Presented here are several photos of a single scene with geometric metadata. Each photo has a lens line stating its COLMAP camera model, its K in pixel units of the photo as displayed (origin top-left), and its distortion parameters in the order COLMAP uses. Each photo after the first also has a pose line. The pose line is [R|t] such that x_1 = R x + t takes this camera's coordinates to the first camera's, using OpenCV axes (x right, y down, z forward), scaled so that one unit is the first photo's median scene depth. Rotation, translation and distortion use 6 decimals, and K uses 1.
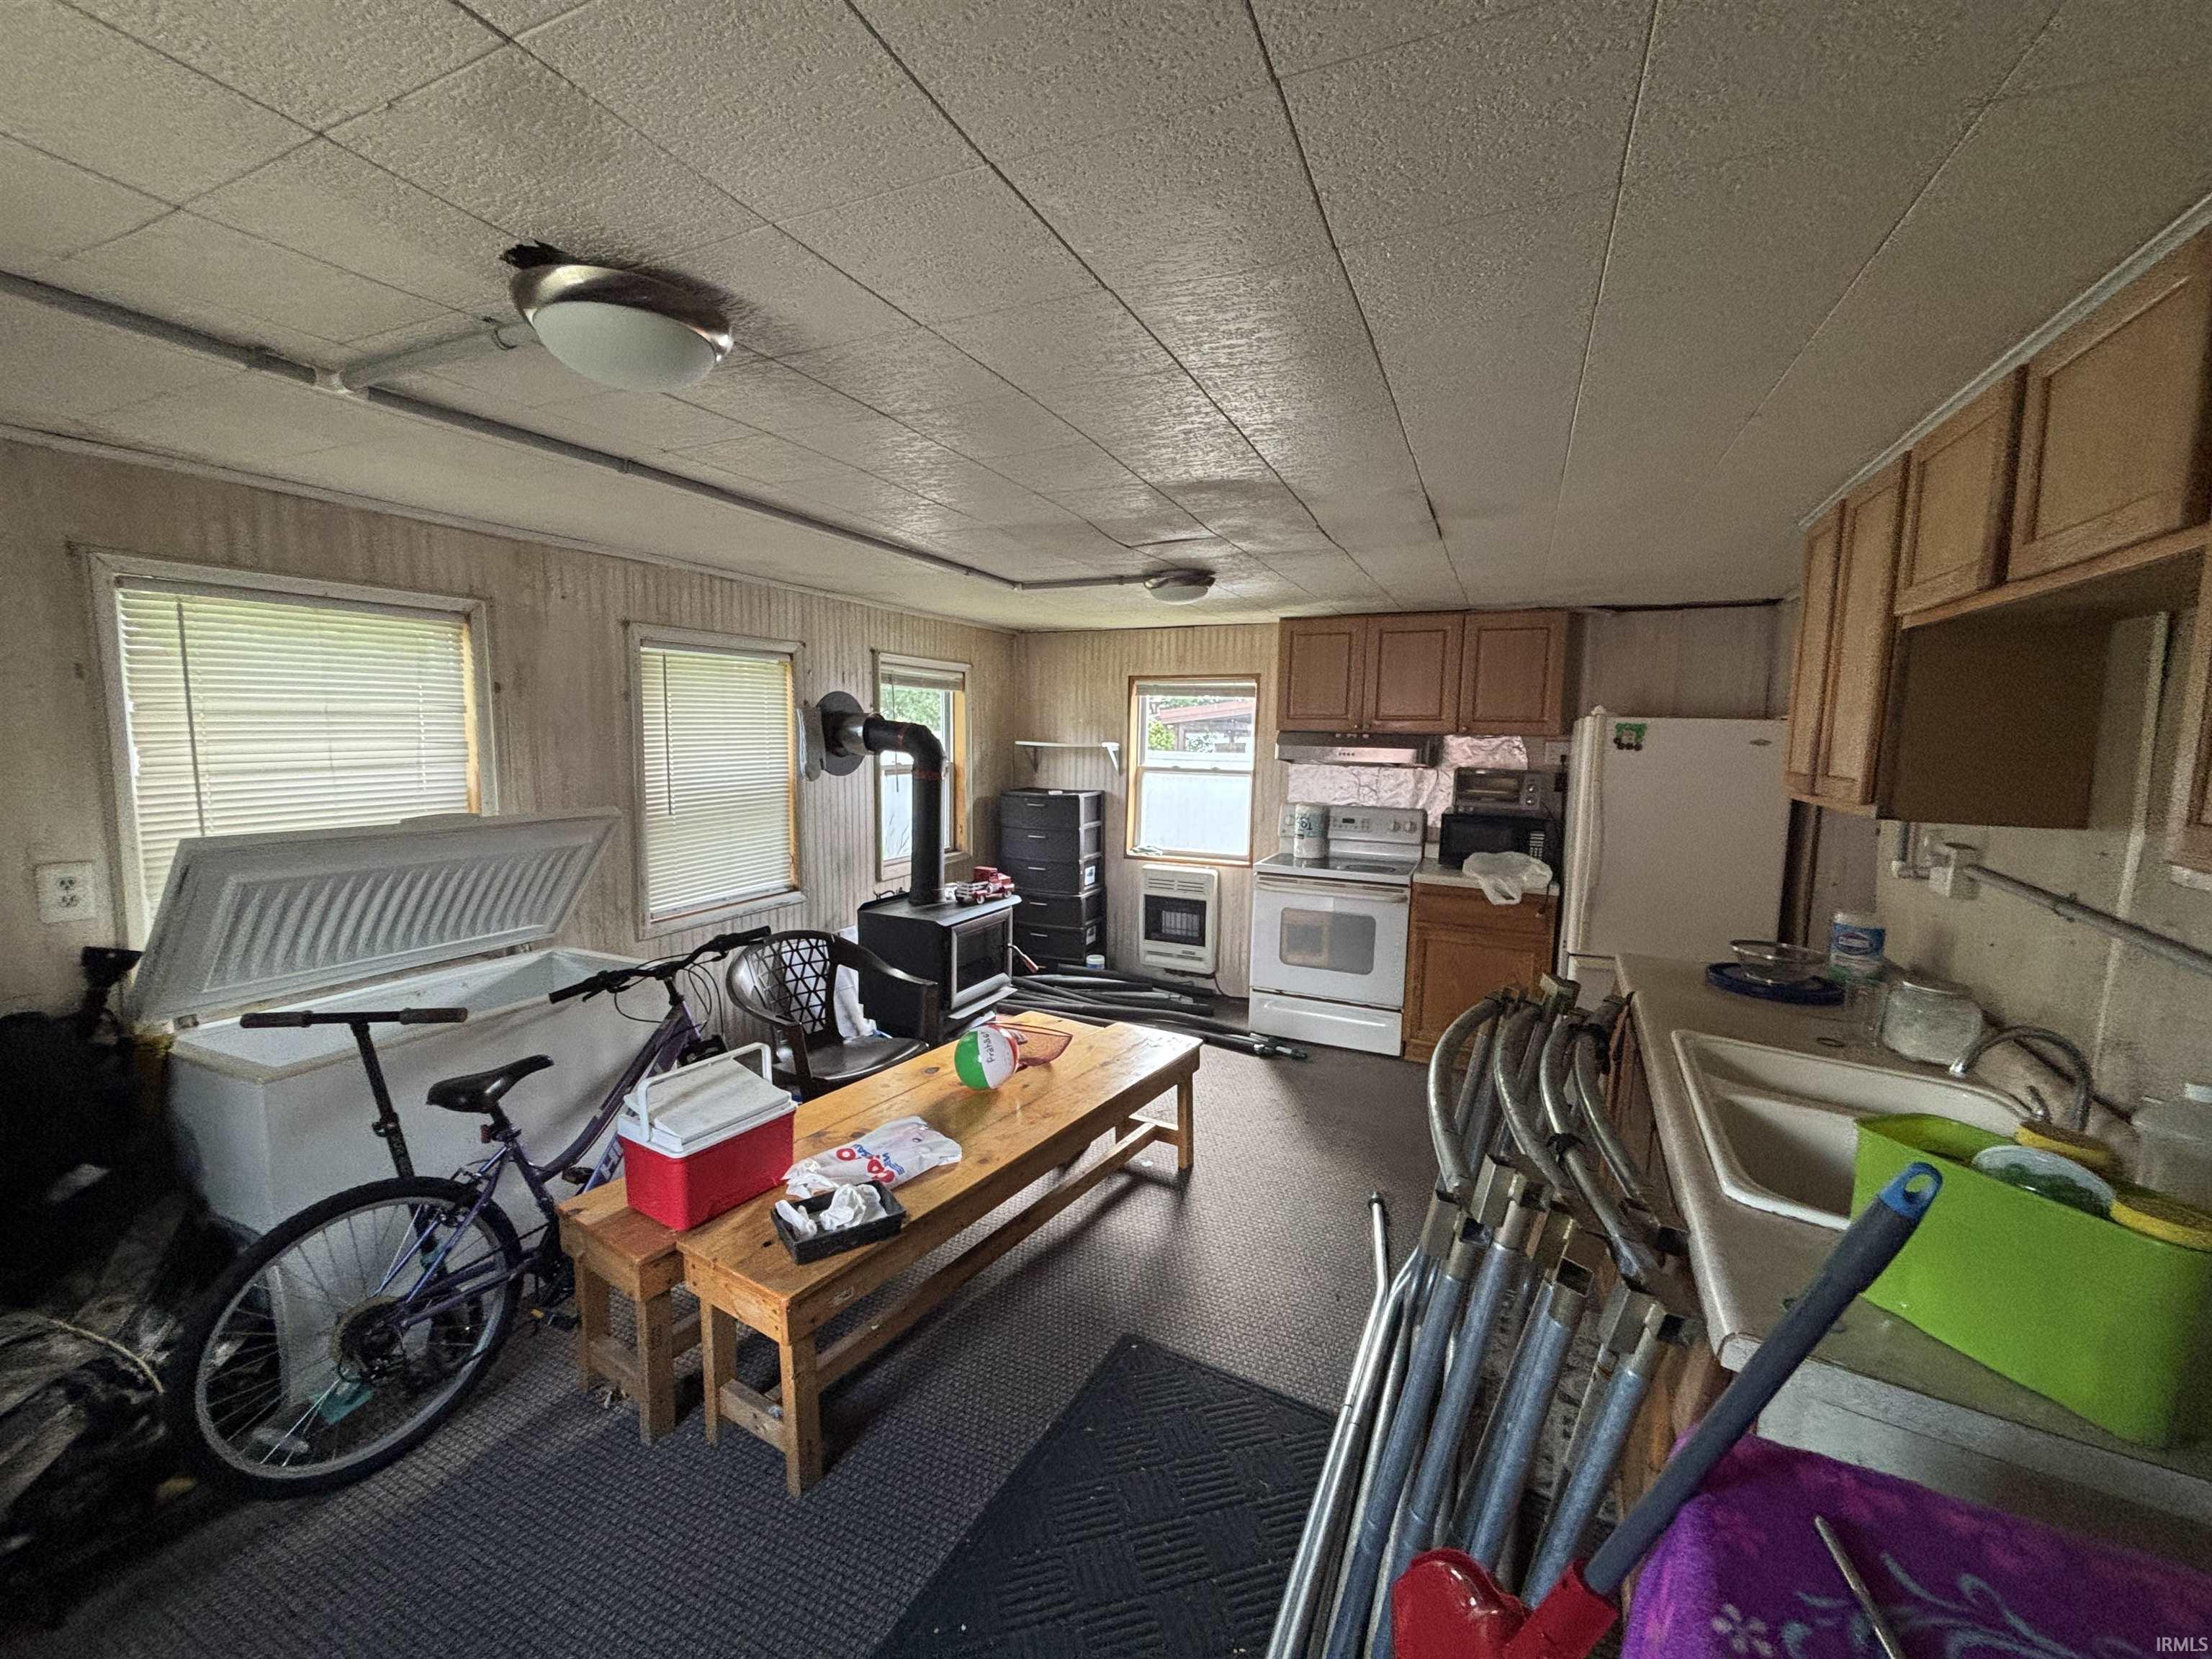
lens RADIAL K [[886.8, 0, 1106.0], [0, 886.8, 829.5], [0, 0, 1]] dist [0.002243, -0.000115]
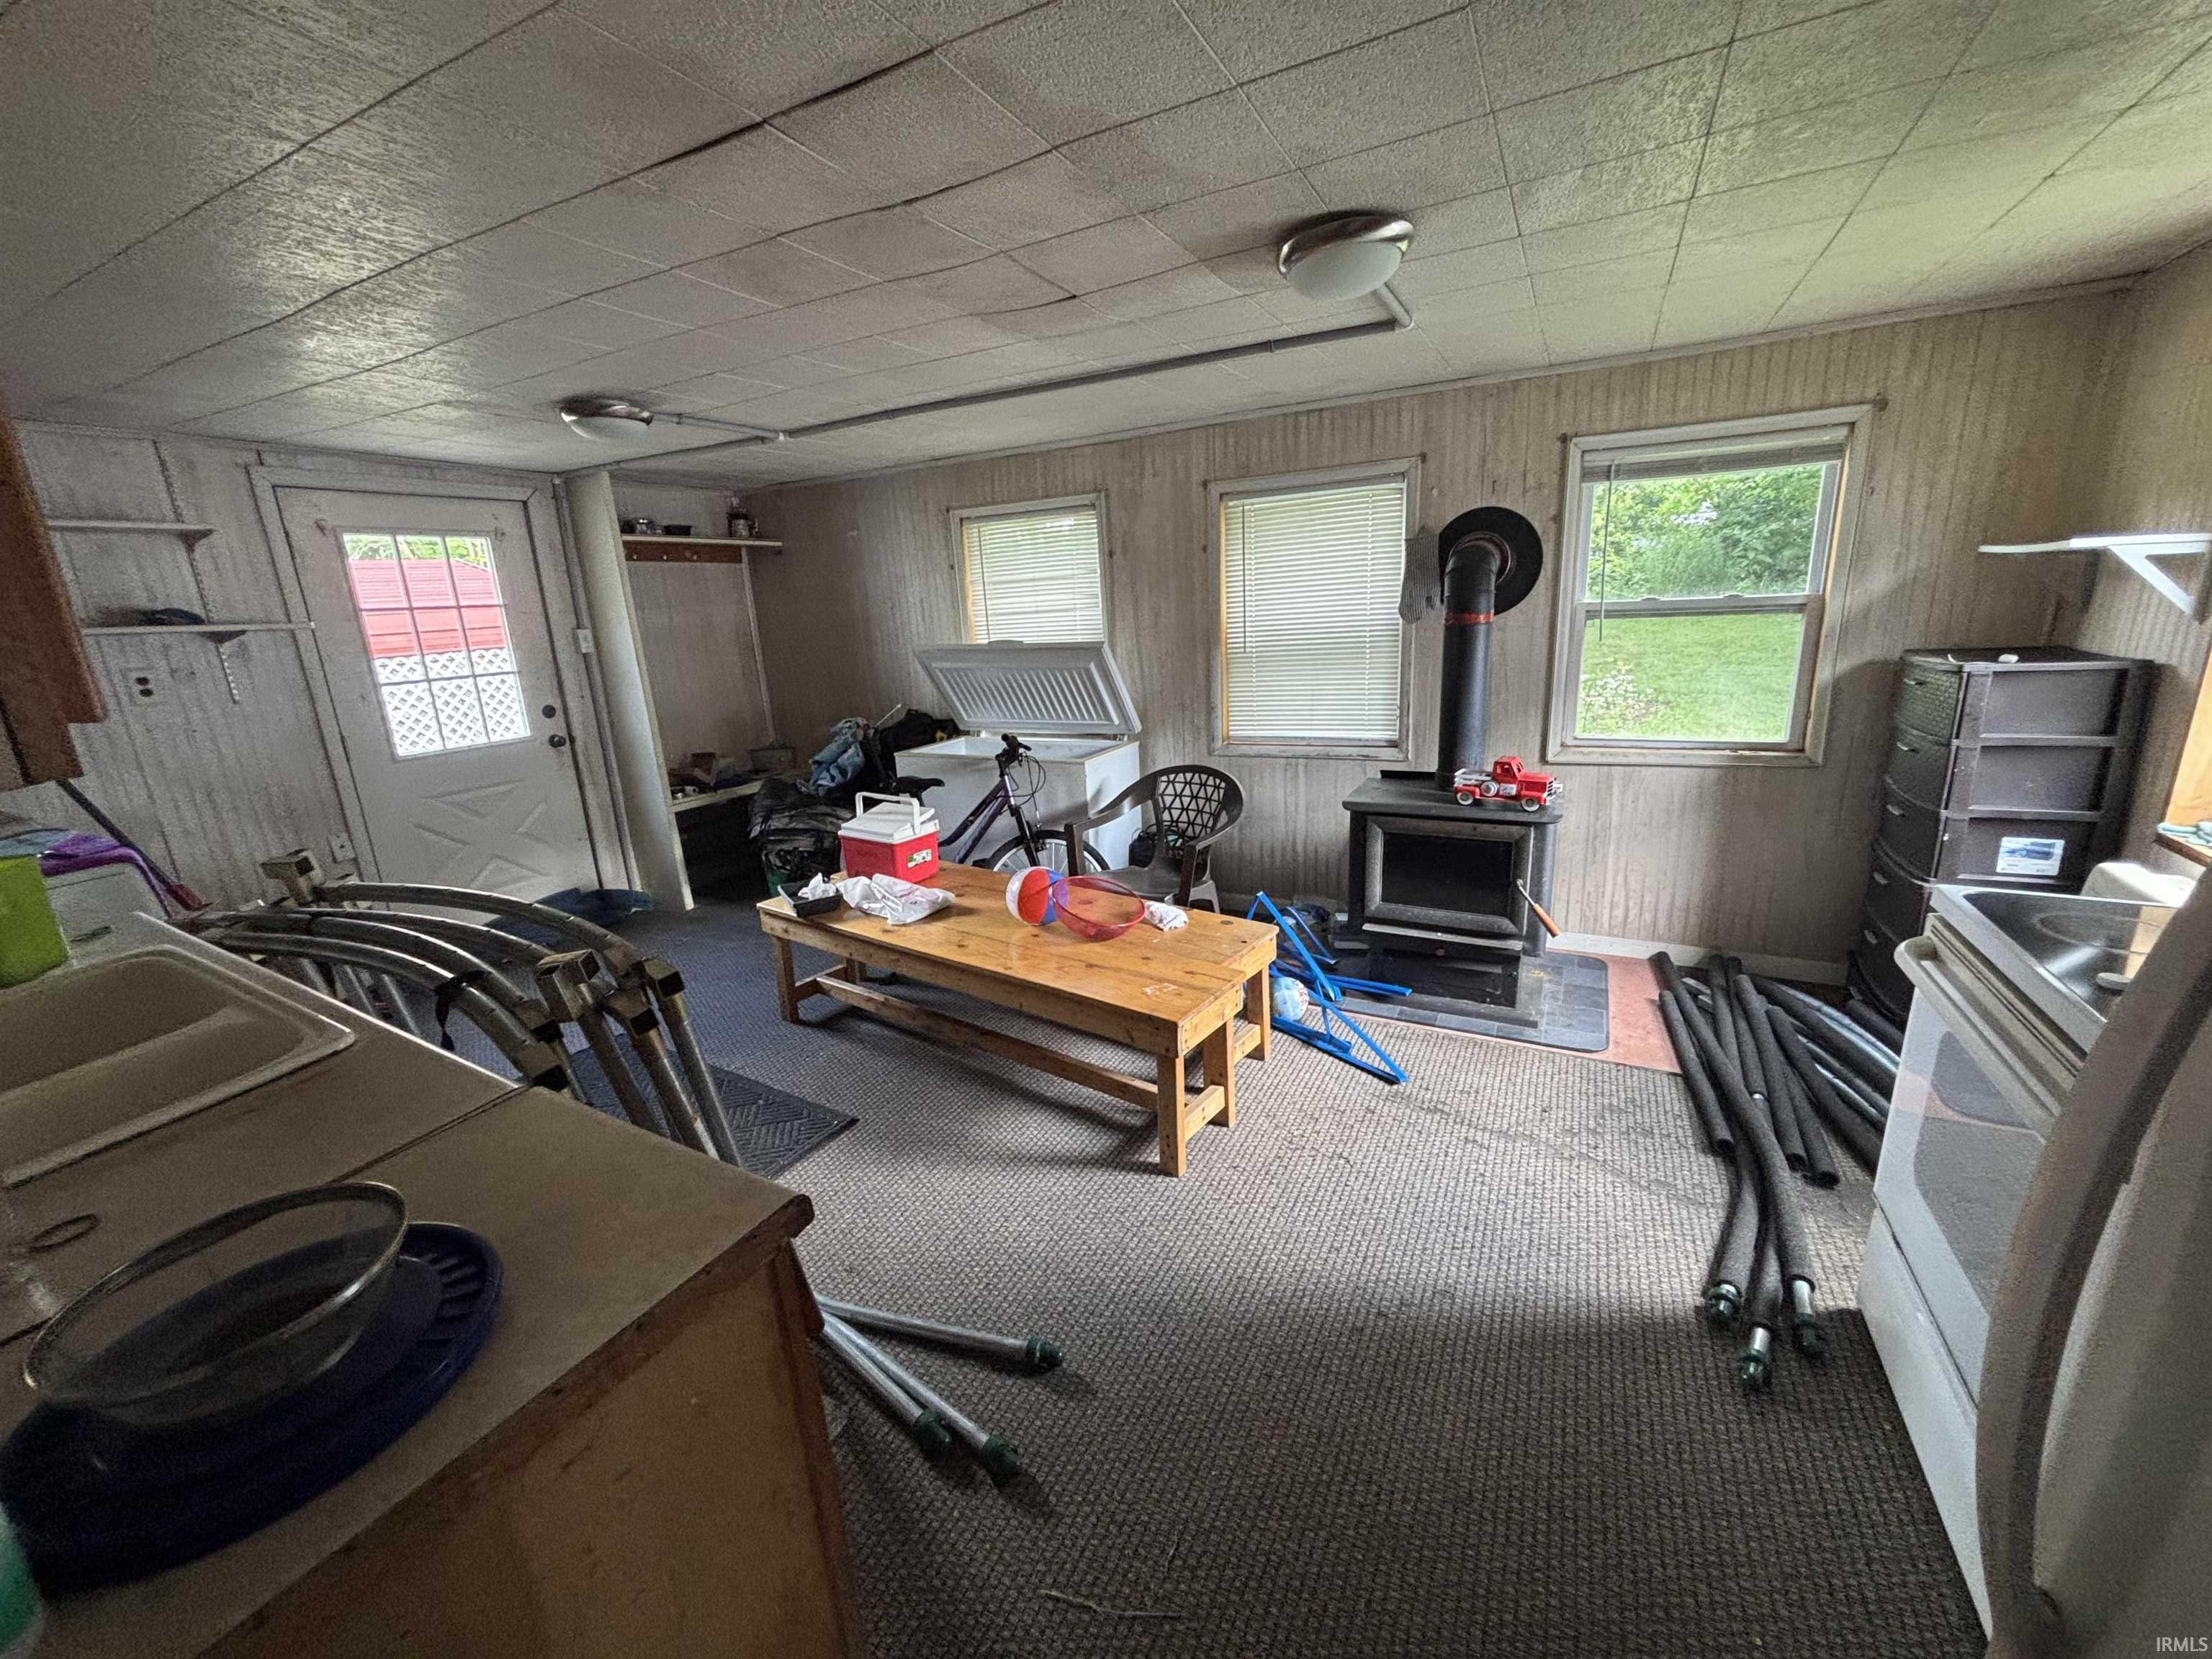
lens RADIAL K [[886.8, 0, 1106.0], [0, 886.8, 829.5], [0, 0, 1]] dist [0.002243, -0.000115]
pose [[-0.050828, 0.243250, -0.968631, 0.735556], [-0.060060, 0.967385, 0.246089, -0.071773], [0.996900, 0.070684, -0.034560, 0.963211]]
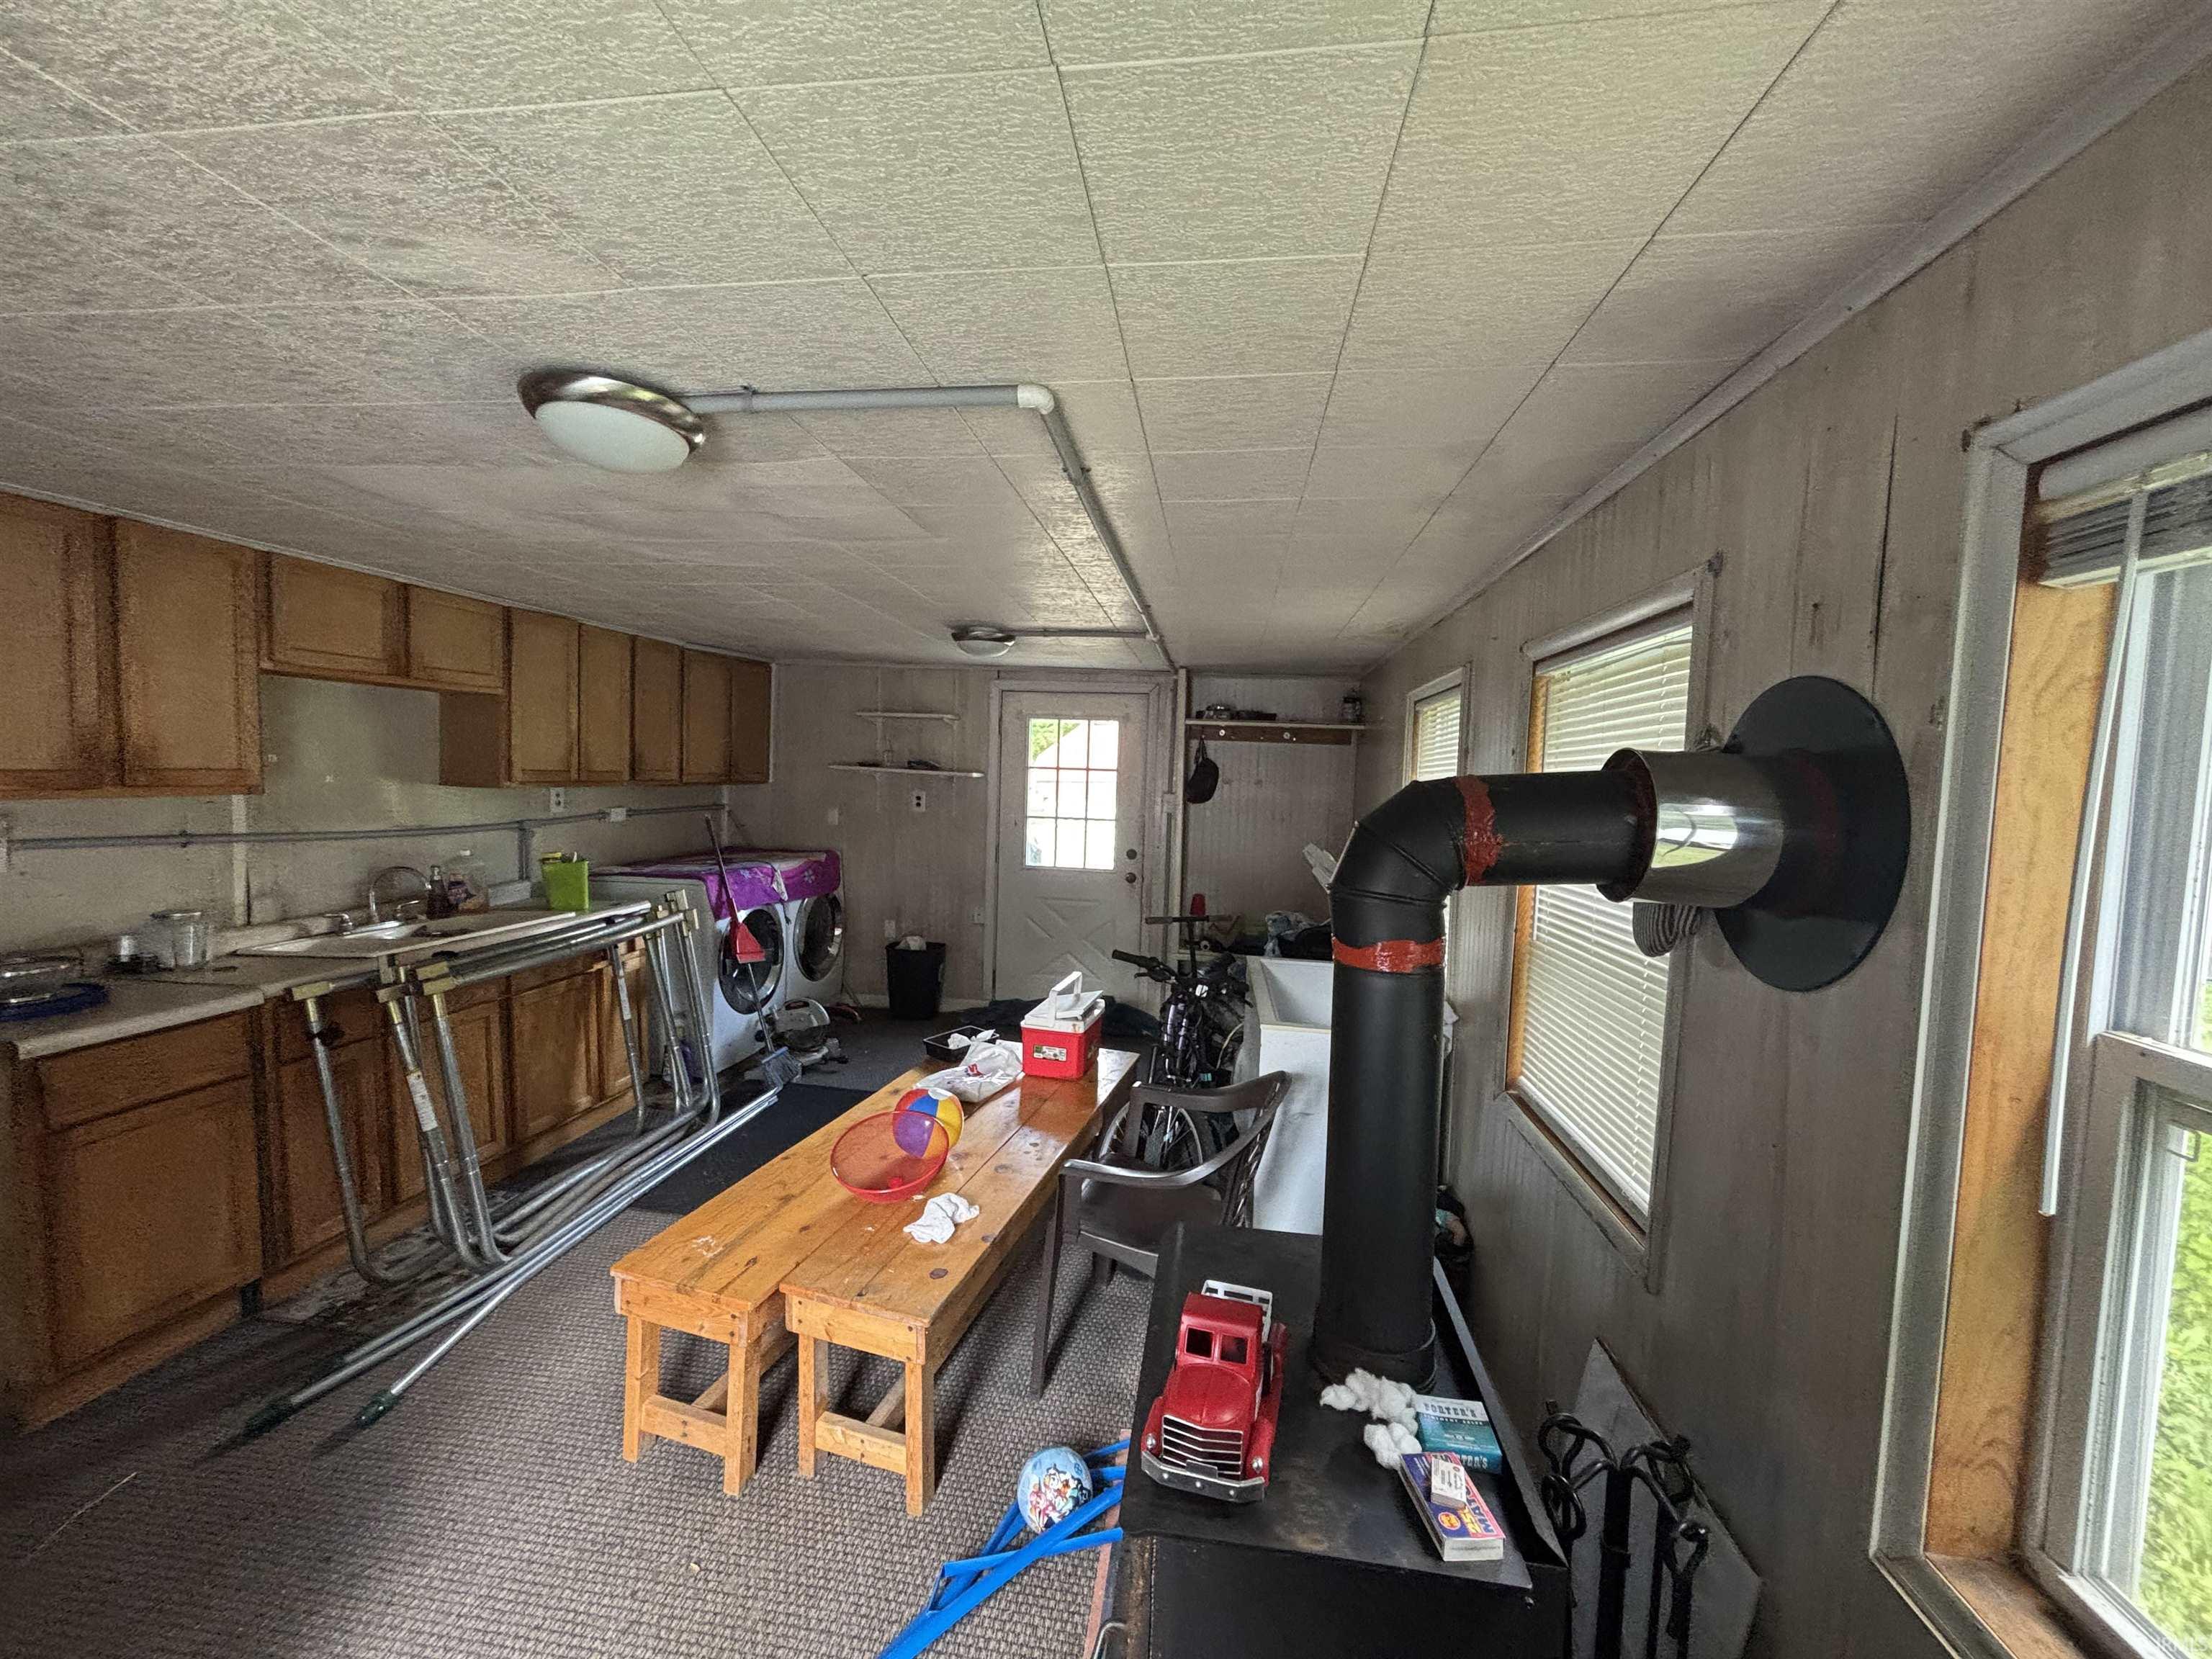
lens RADIAL K [[886.8, 0, 1106.0], [0, 886.8, 829.5], [0, 0, 1]] dist [0.002243, -0.000115]
pose [[-0.956988, -0.031223, -0.288443, -0.060259], [-0.082823, 0.982222, 0.168466, -0.192289], [0.278055, 0.185110, -0.942560, 1.648648]]
